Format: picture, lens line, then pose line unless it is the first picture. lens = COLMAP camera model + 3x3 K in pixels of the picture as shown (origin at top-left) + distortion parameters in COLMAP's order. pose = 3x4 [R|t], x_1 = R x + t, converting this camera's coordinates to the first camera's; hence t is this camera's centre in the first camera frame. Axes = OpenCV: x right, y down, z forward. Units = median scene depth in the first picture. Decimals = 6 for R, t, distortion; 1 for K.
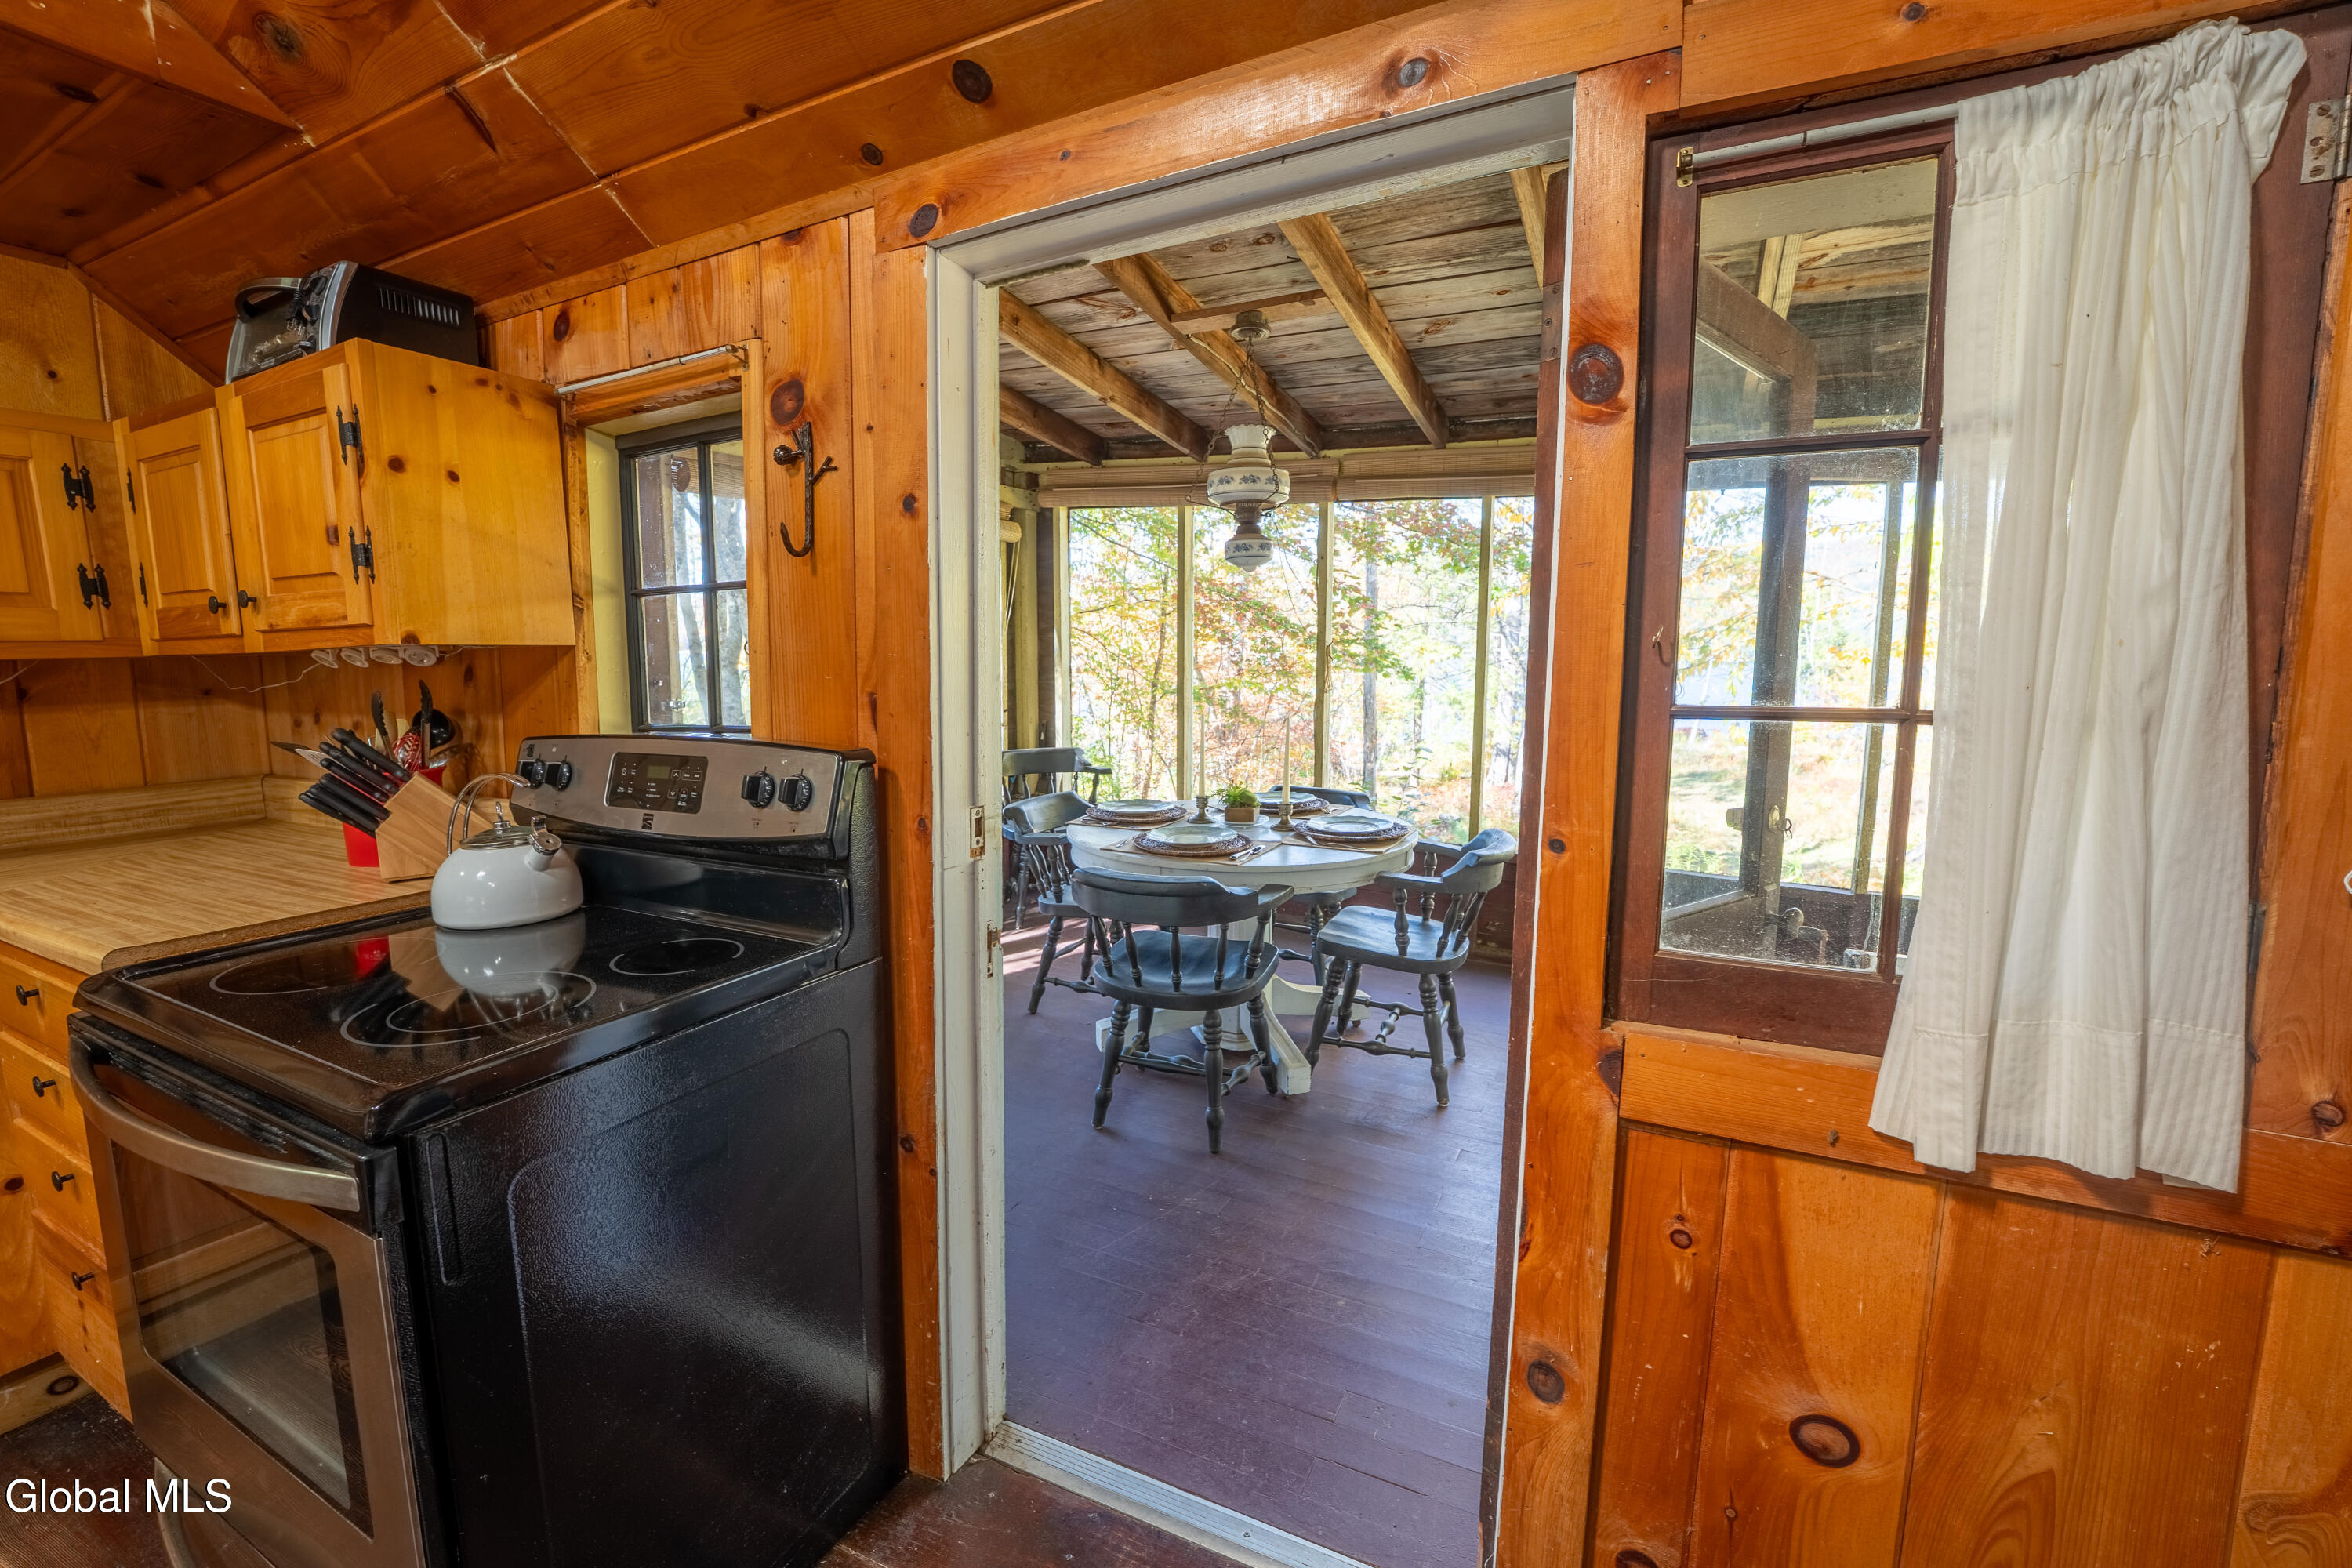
lens RADIAL K [[979.1, 0, 1152.6], [0, 979.1, 793.1], [0, 0, 1]] dist [-0.032075, 0.003523]
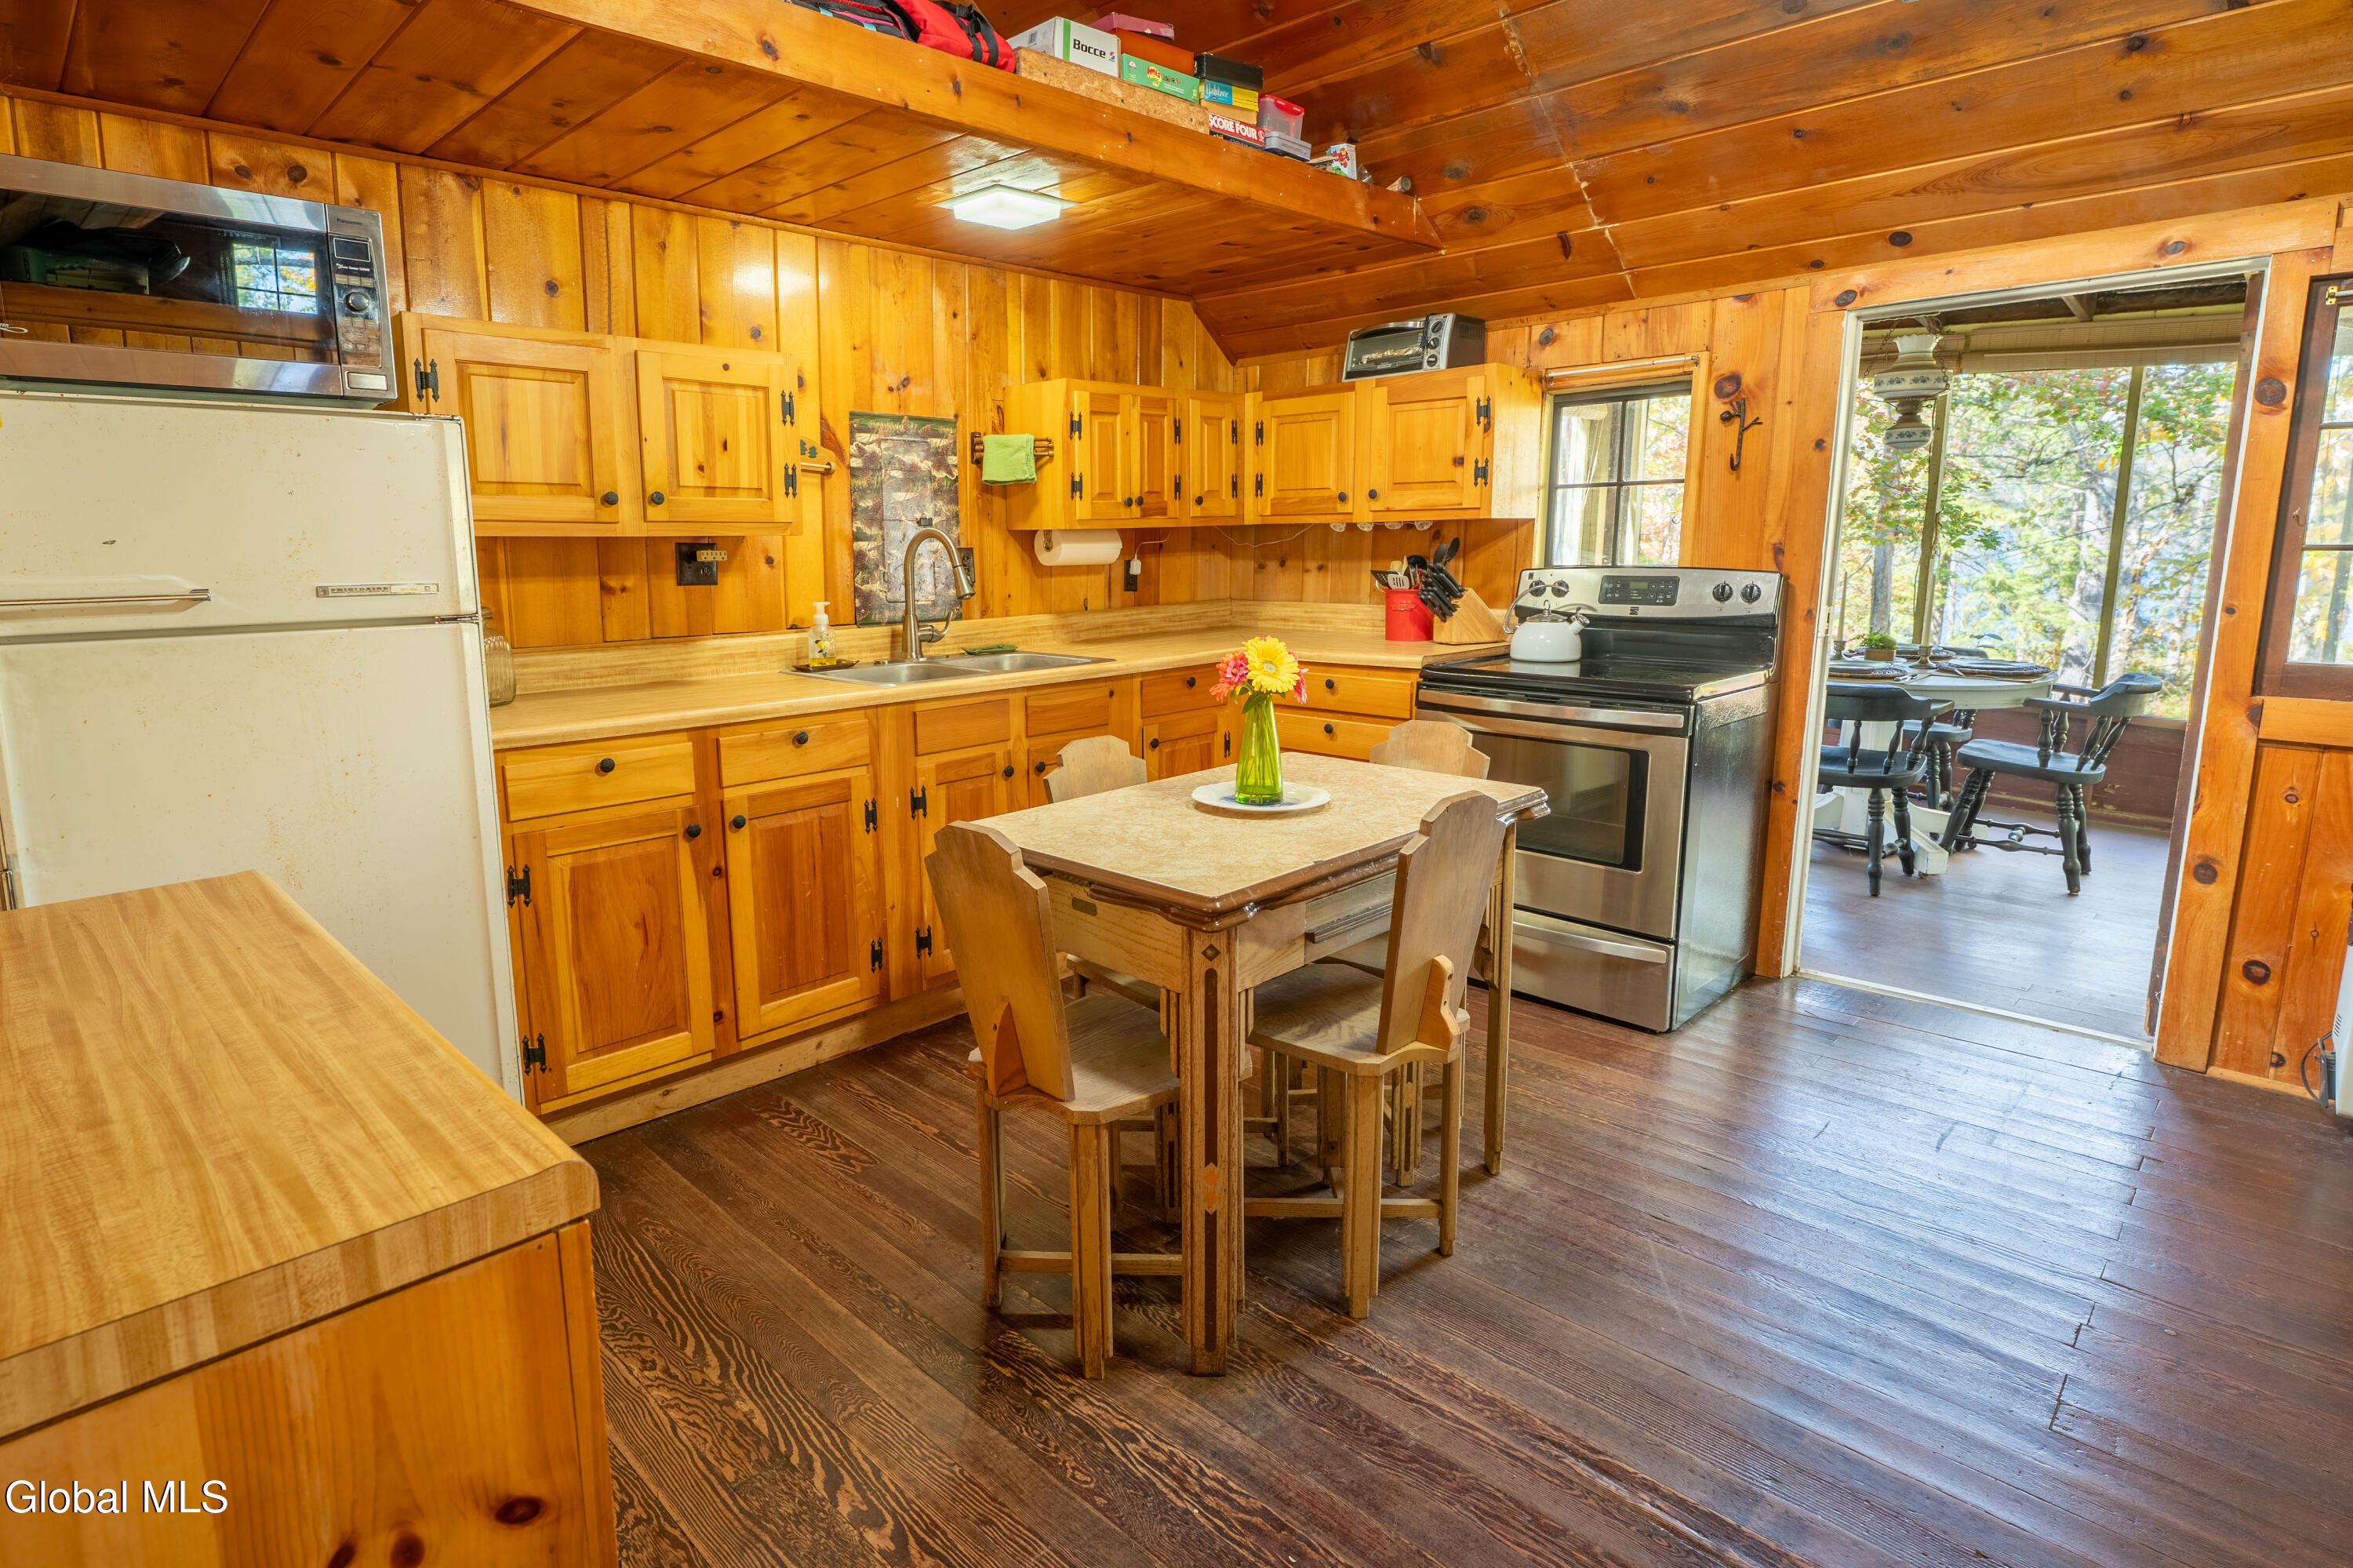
lens RADIAL K [[1213.6, 0, 1079.4], [0, 1213.6, 737.6], [0, 0, 1]] dist [-0.018185, 0.004784]
pose [[0.940738, 0.050661, -0.335329, -0.649445], [-0.039597, 0.998425, 0.039754, 0.199544], [0.336815, -0.024120, 0.941262, -1.421839]]
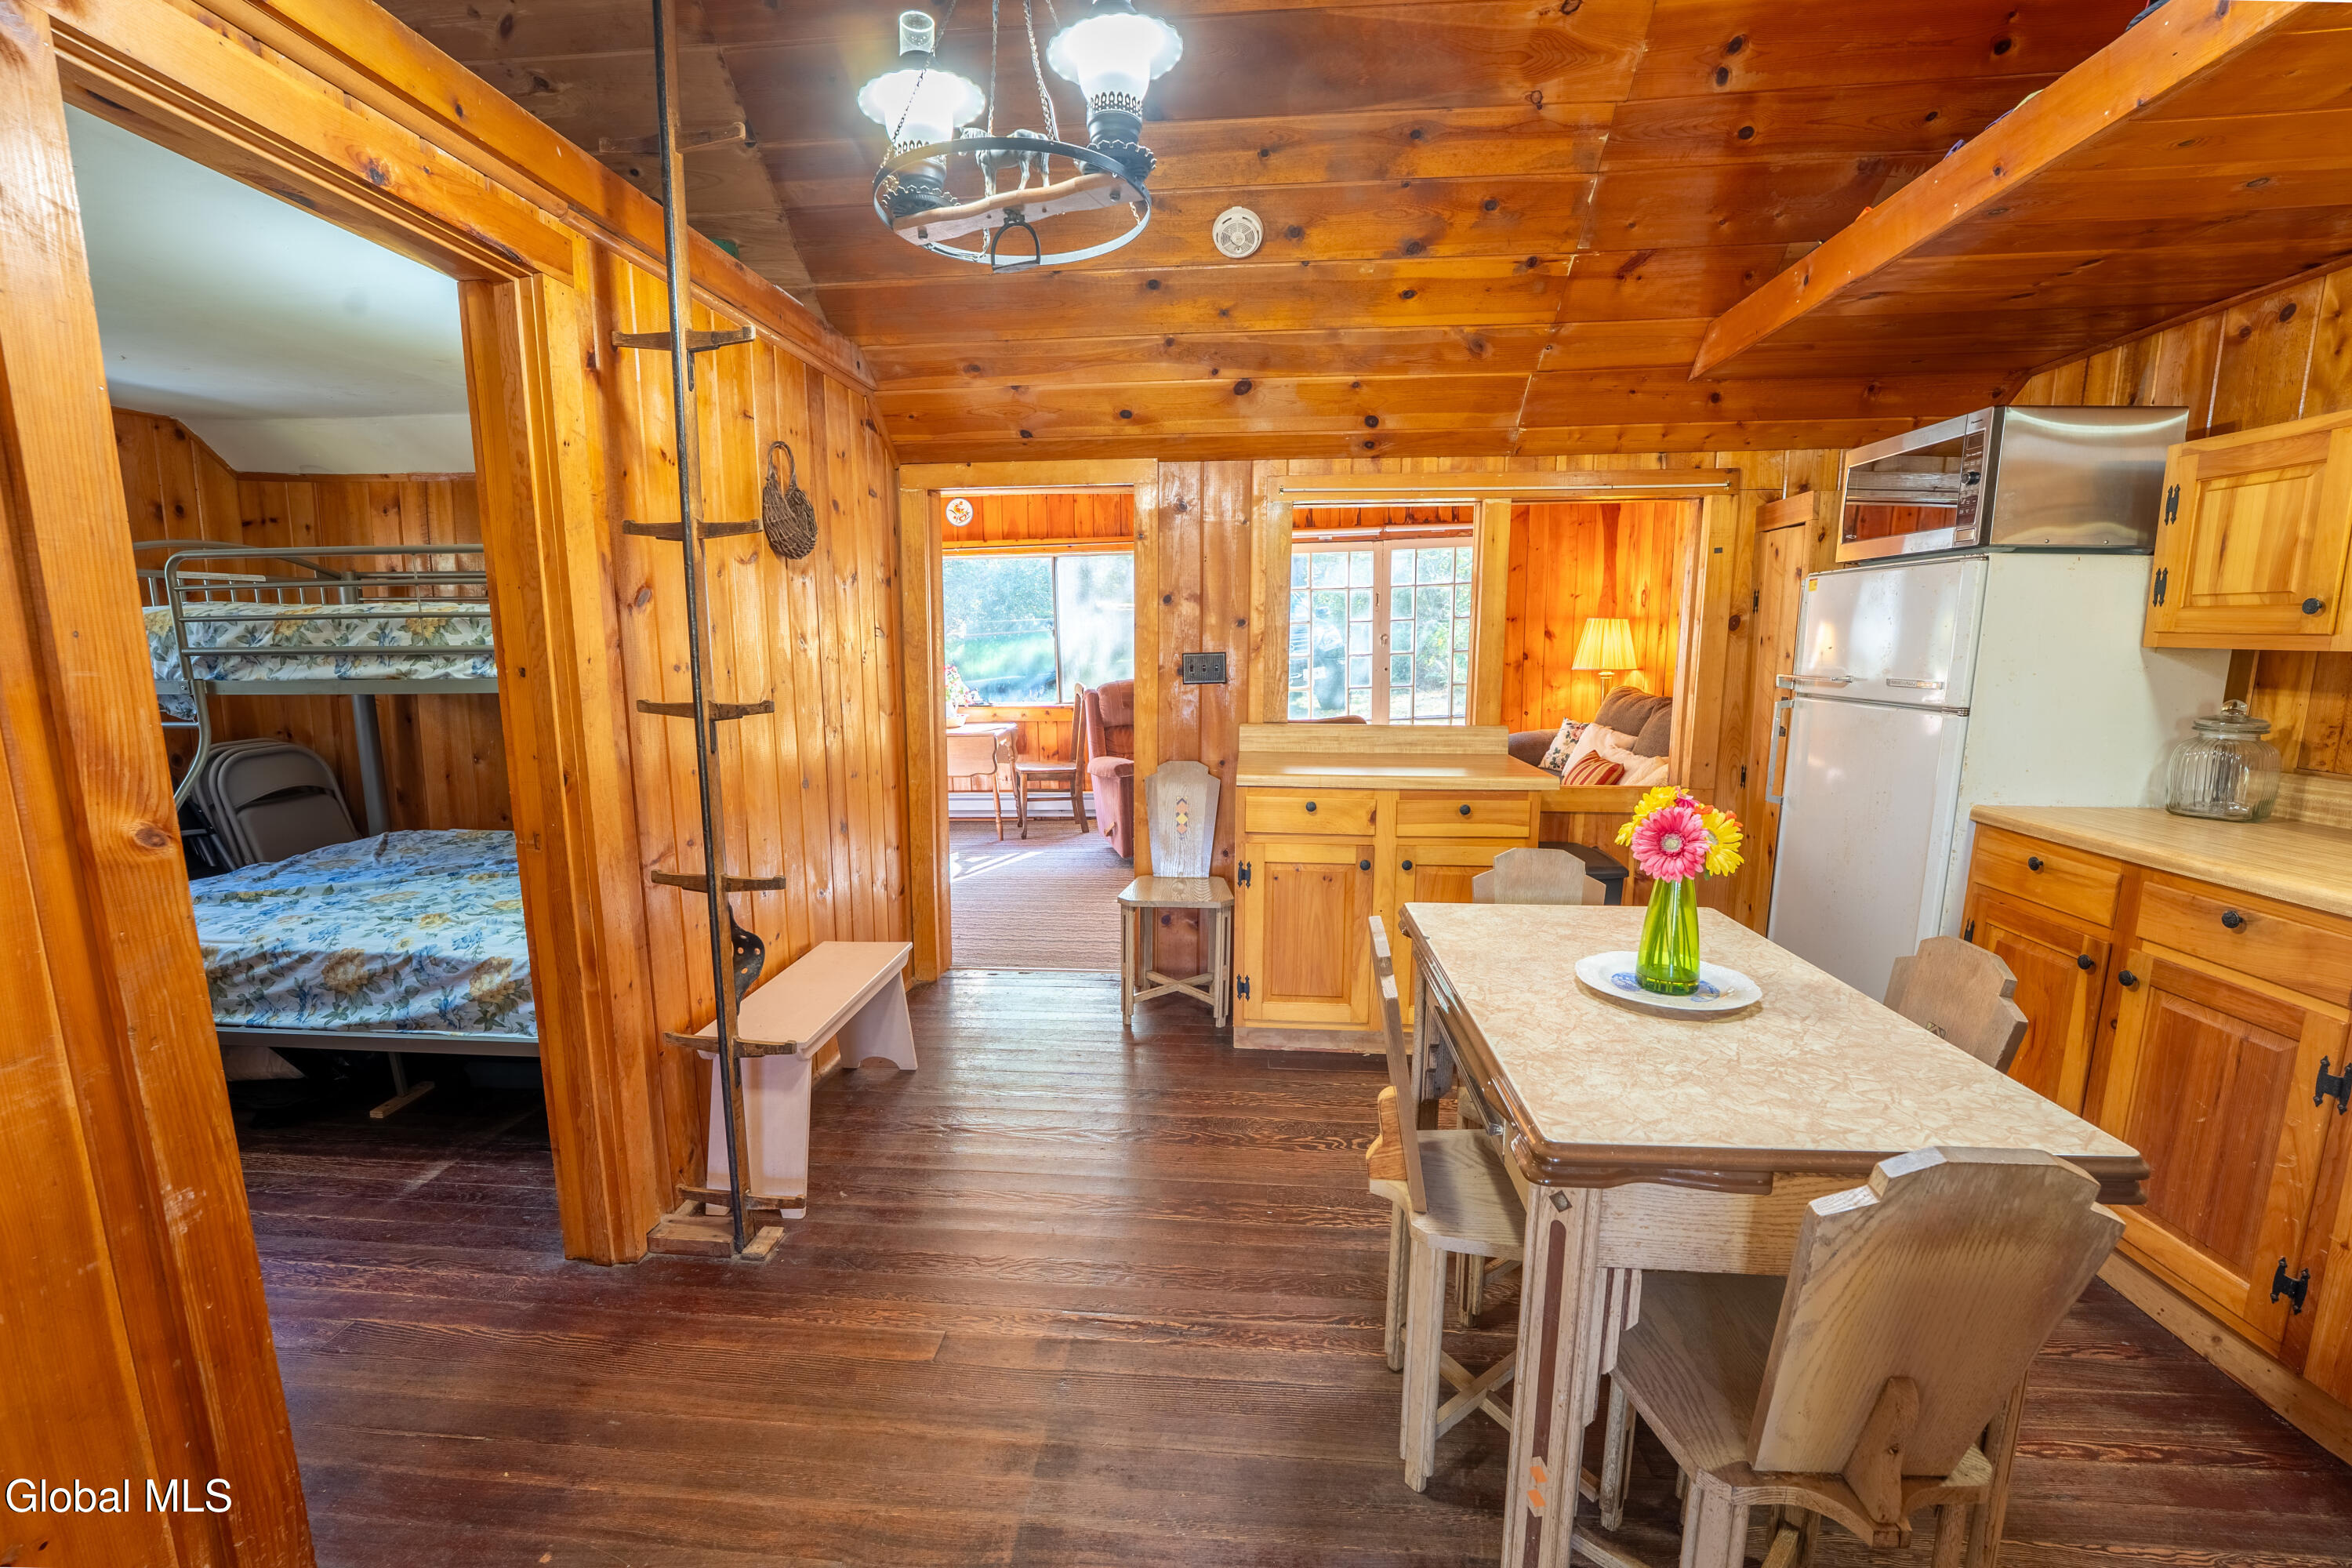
lens RADIAL K [[979.1, 0, 1174.6], [0, 979.1, 790.4], [0, 0, 1]] dist [-0.032075, 0.003523]
pose [[-0.924909, 0.066169, -0.374387, -0.184901], [-0.041099, 0.961566, 0.271481, -0.072584], [0.377961, 0.266482, -0.886641, 0.454431]]
